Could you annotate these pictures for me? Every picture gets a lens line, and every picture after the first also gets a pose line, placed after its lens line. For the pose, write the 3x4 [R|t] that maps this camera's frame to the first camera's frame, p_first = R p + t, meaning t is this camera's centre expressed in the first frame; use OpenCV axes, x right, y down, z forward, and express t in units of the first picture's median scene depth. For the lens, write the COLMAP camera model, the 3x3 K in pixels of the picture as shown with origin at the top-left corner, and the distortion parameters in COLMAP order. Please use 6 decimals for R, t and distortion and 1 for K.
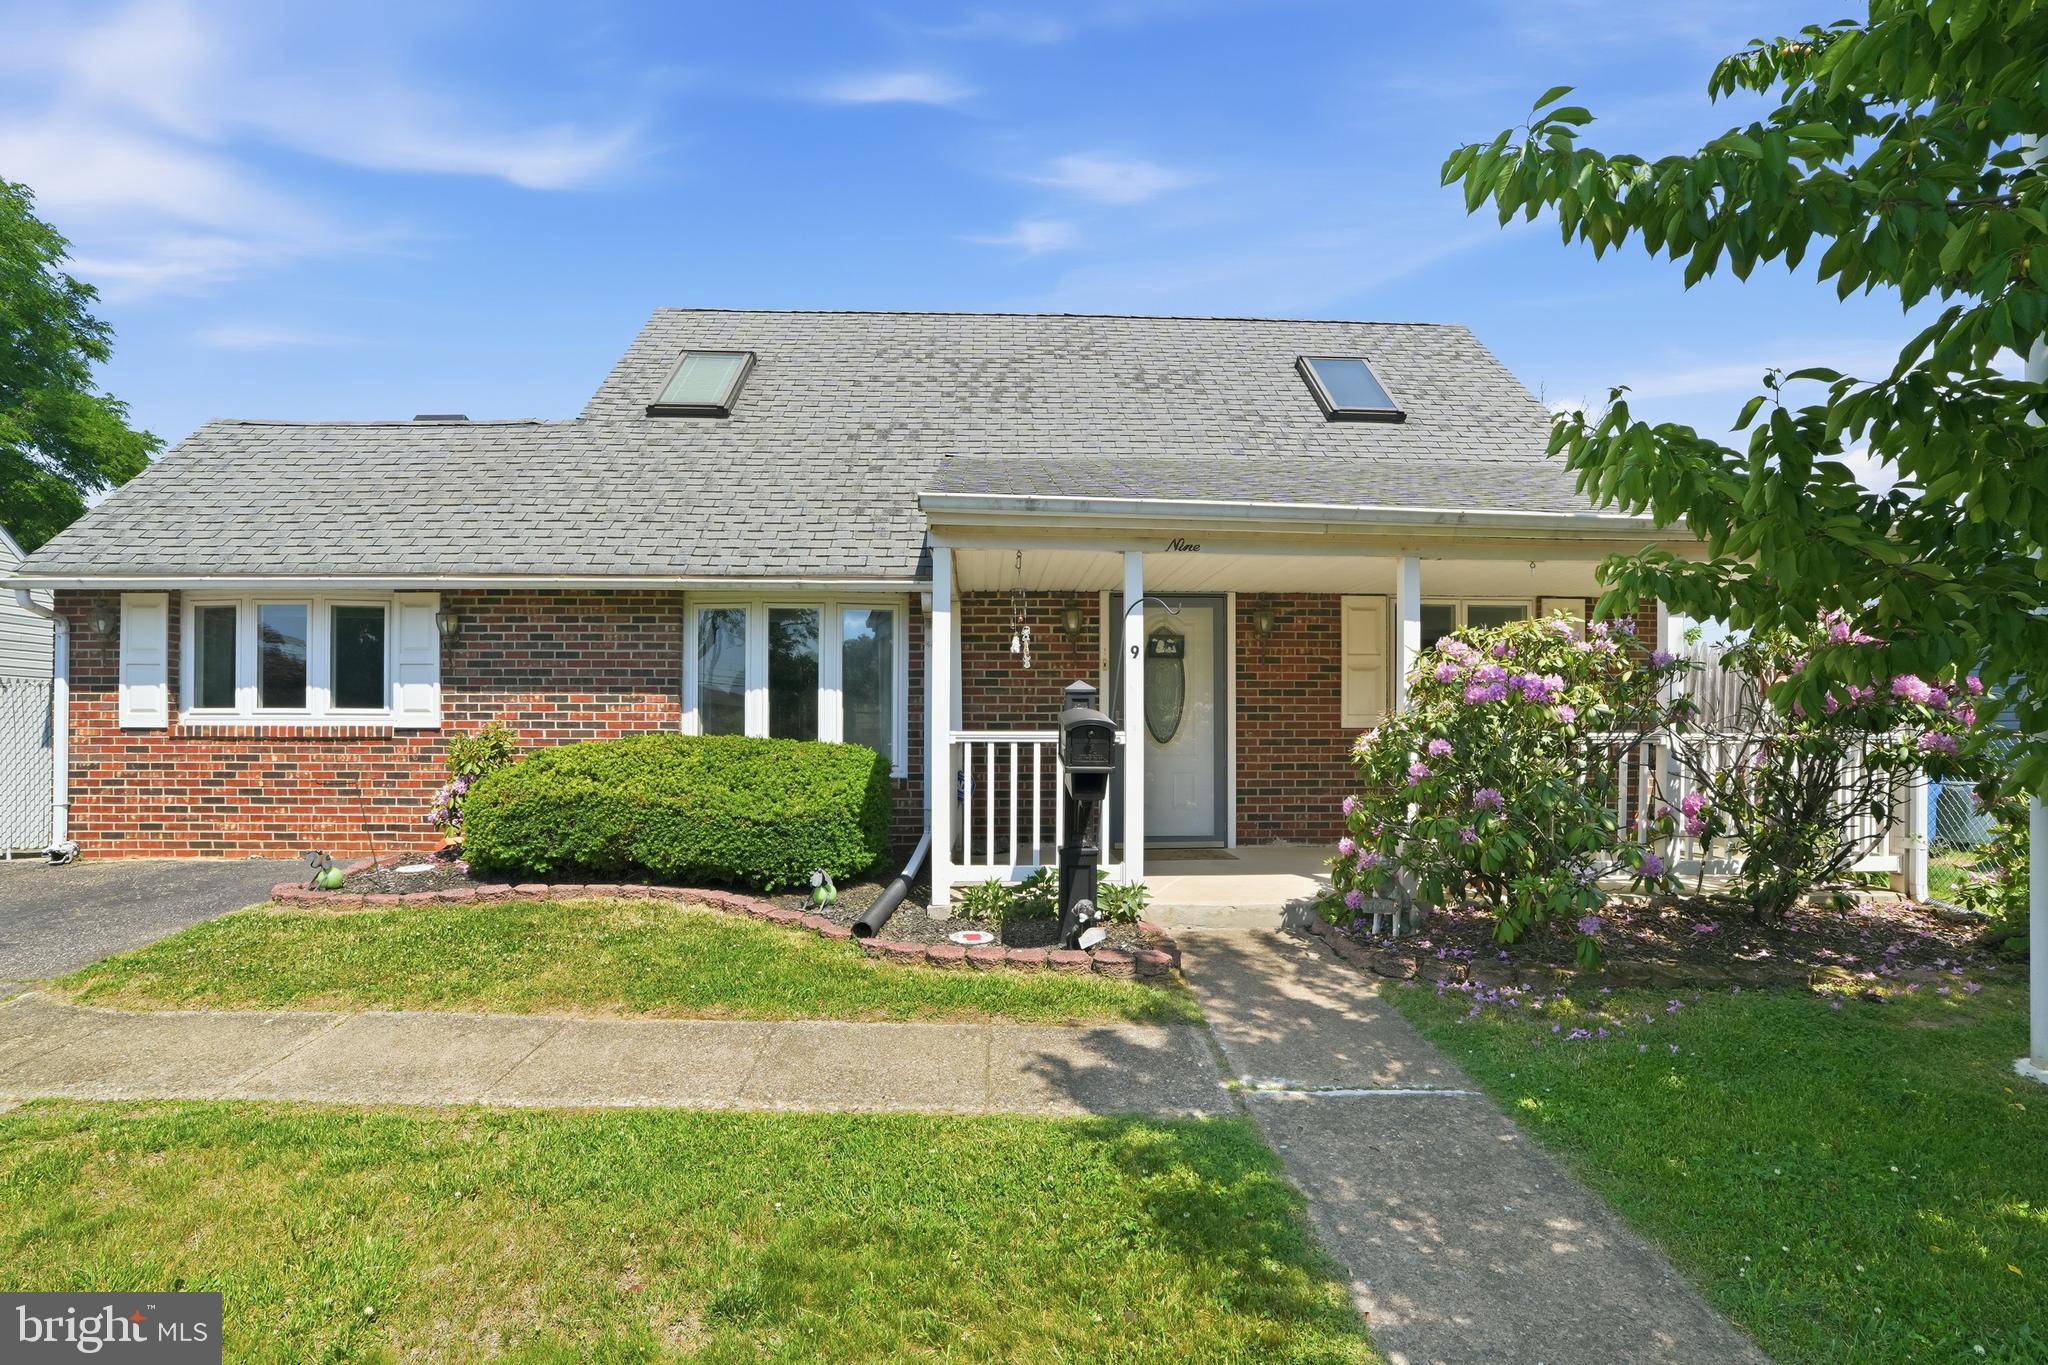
lens RADIAL K [[953.0, 0, 1024.4], [0, 953.0, 690.5], [0, 0, 1]] dist [-0.032328, 0.002076]
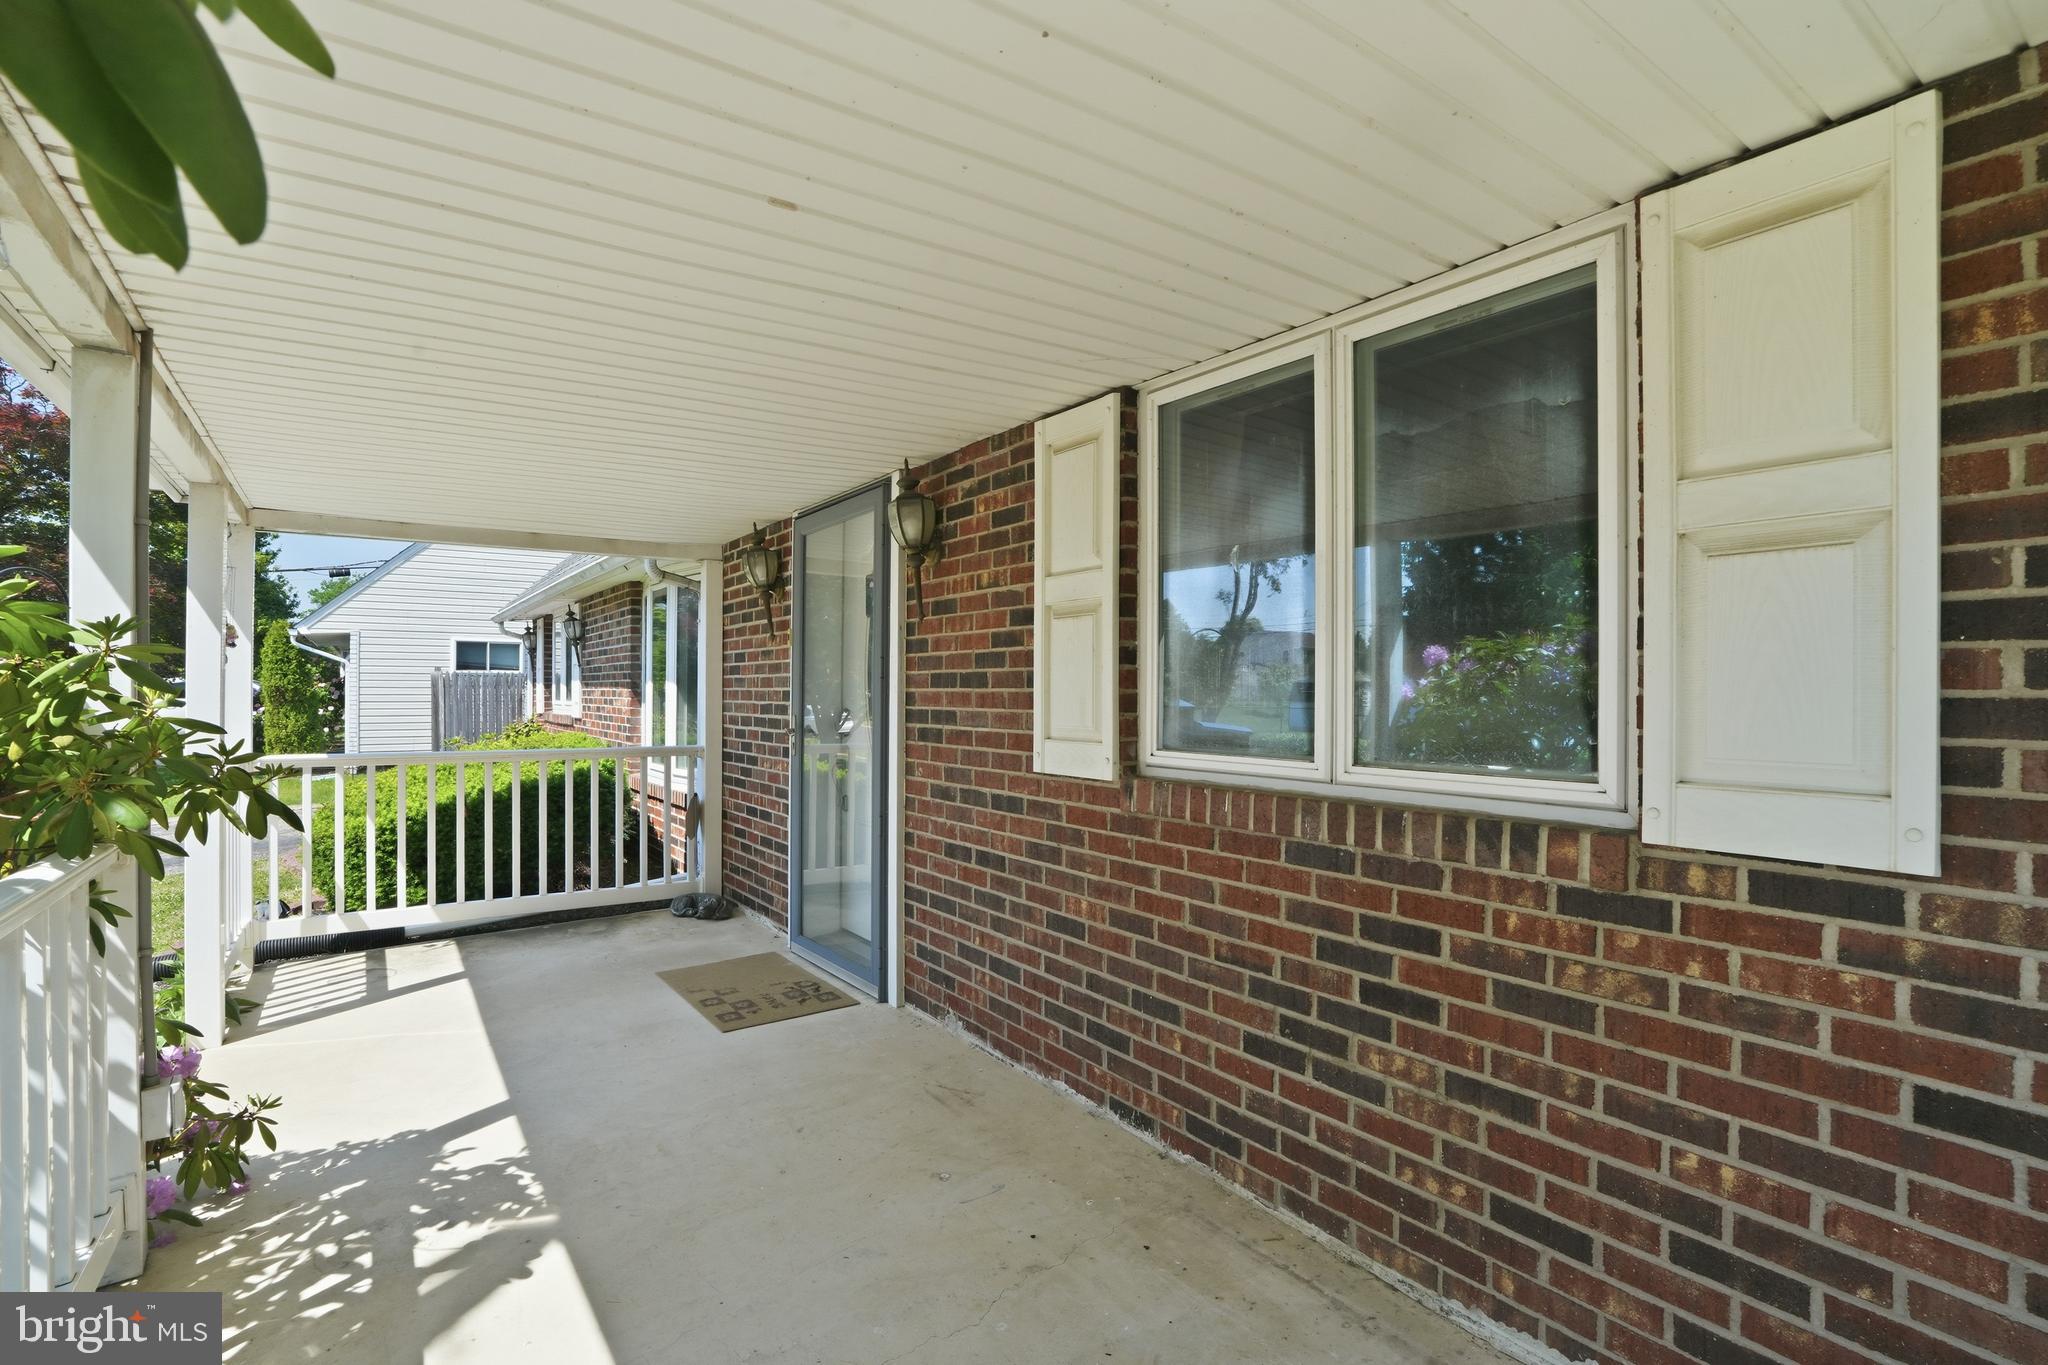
lens RADIAL K [[953.0, 0, 1001.9], [0, 953.0, 698.9], [0, 0, 1]] dist [-0.032328, 0.002076]
pose [[0.537809, 0.003850, -0.843058, 0.646934], [0.005270, 0.999955, 0.007929, 0.007320], [0.843050, -0.008707, 0.537764, 0.784153]]
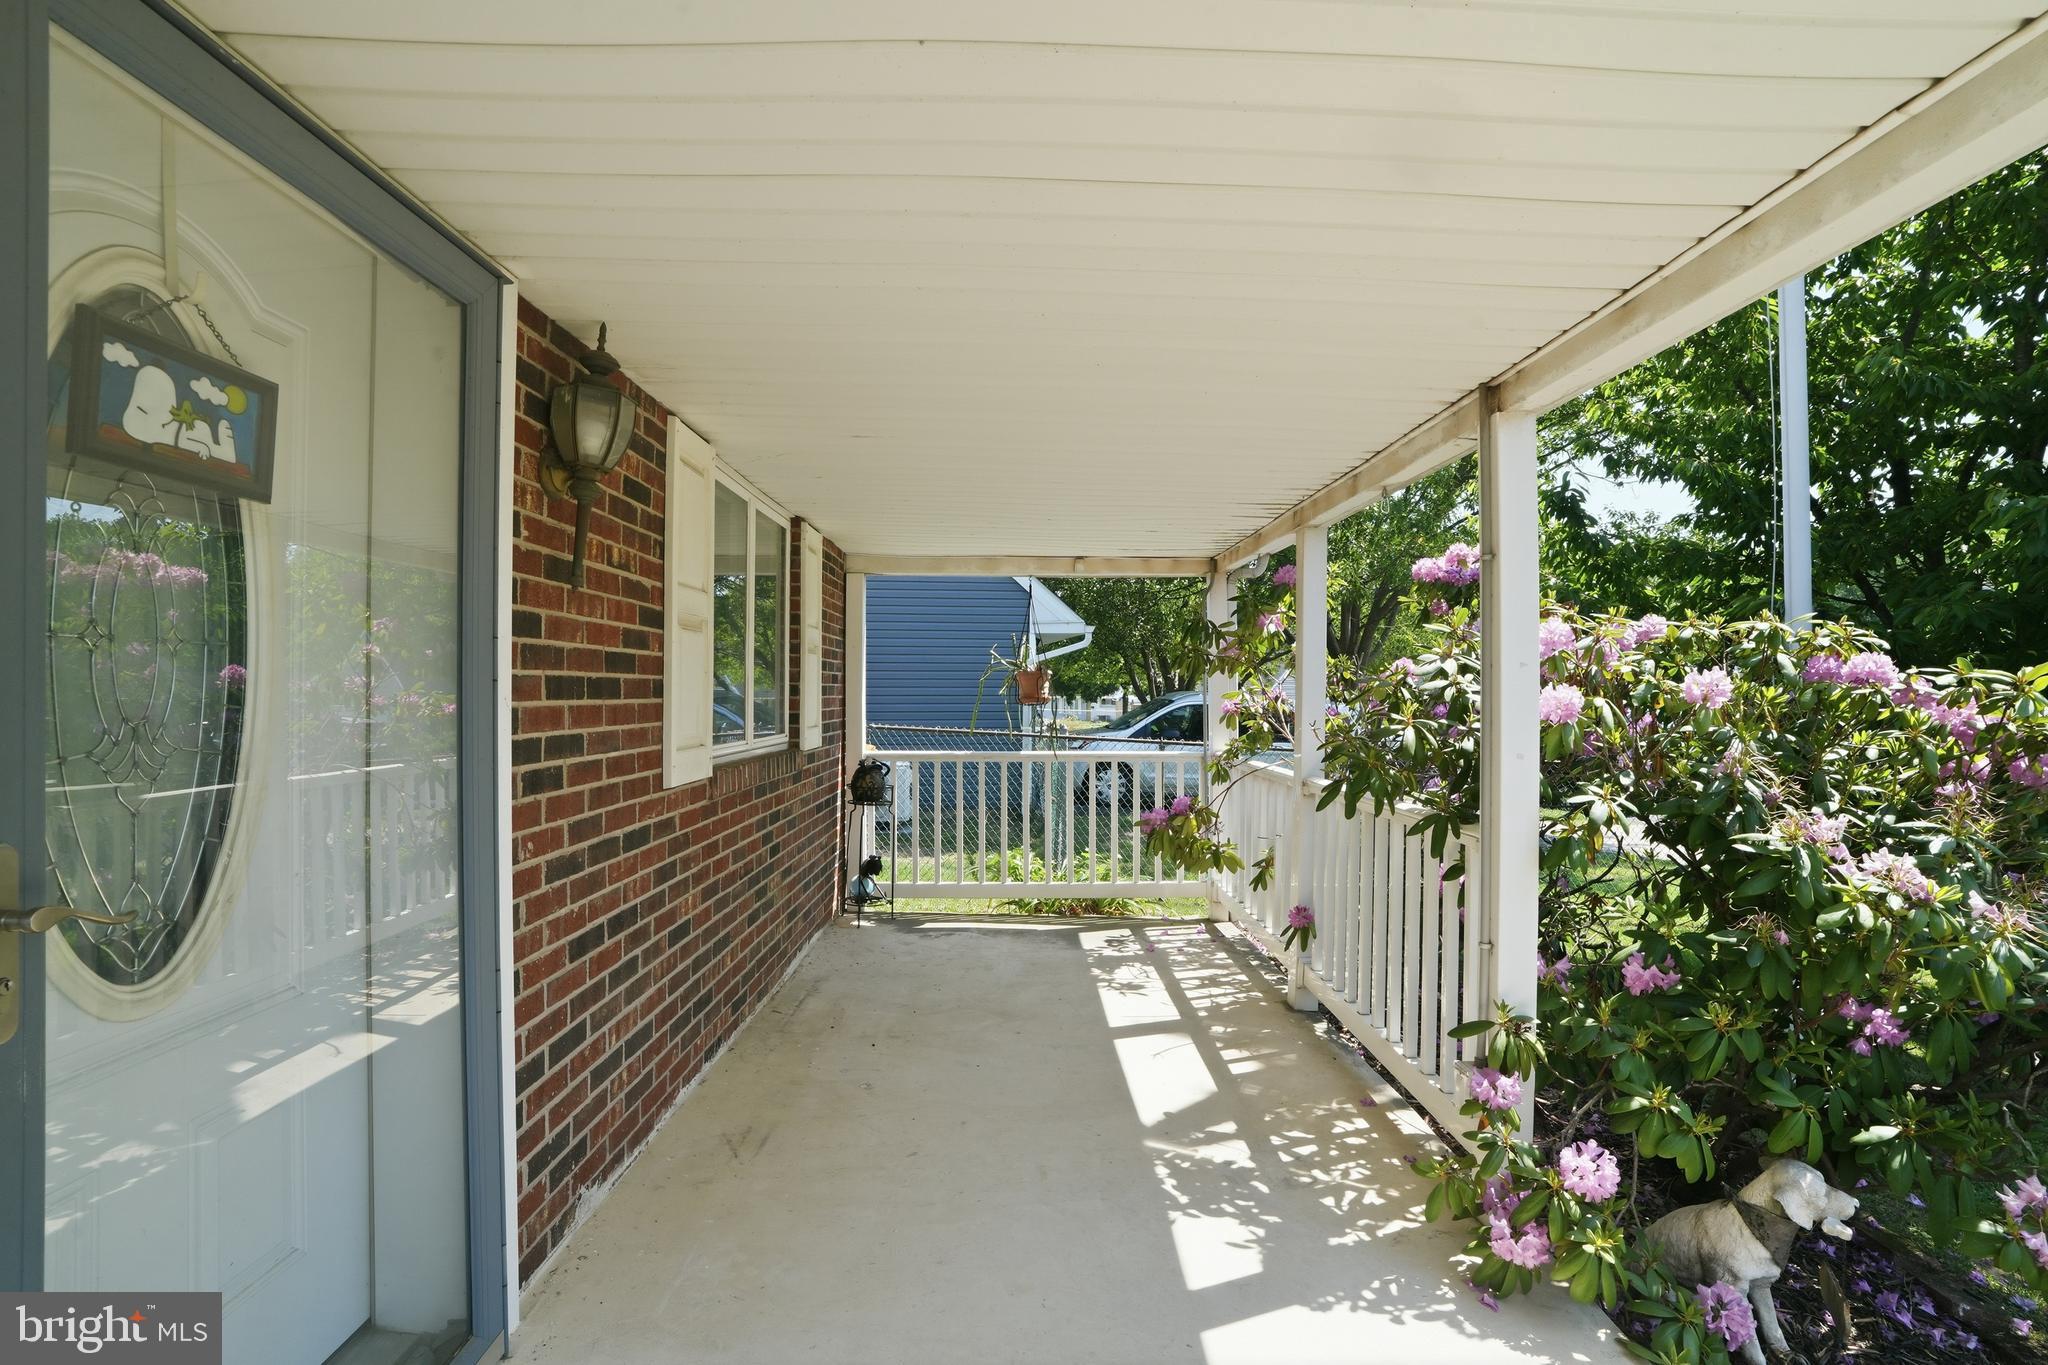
lens RADIAL K [[953.0, 0, 1018.0], [0, 953.0, 684.0], [0, 0, 1]] dist [-0.032328, 0.002076]
pose [[0.032260, 0.003516, 0.999473, -0.008442], [-0.016919, 0.999852, -0.002972, -0.000307], [-0.999336, -0.016814, 0.032314, 0.859298]]
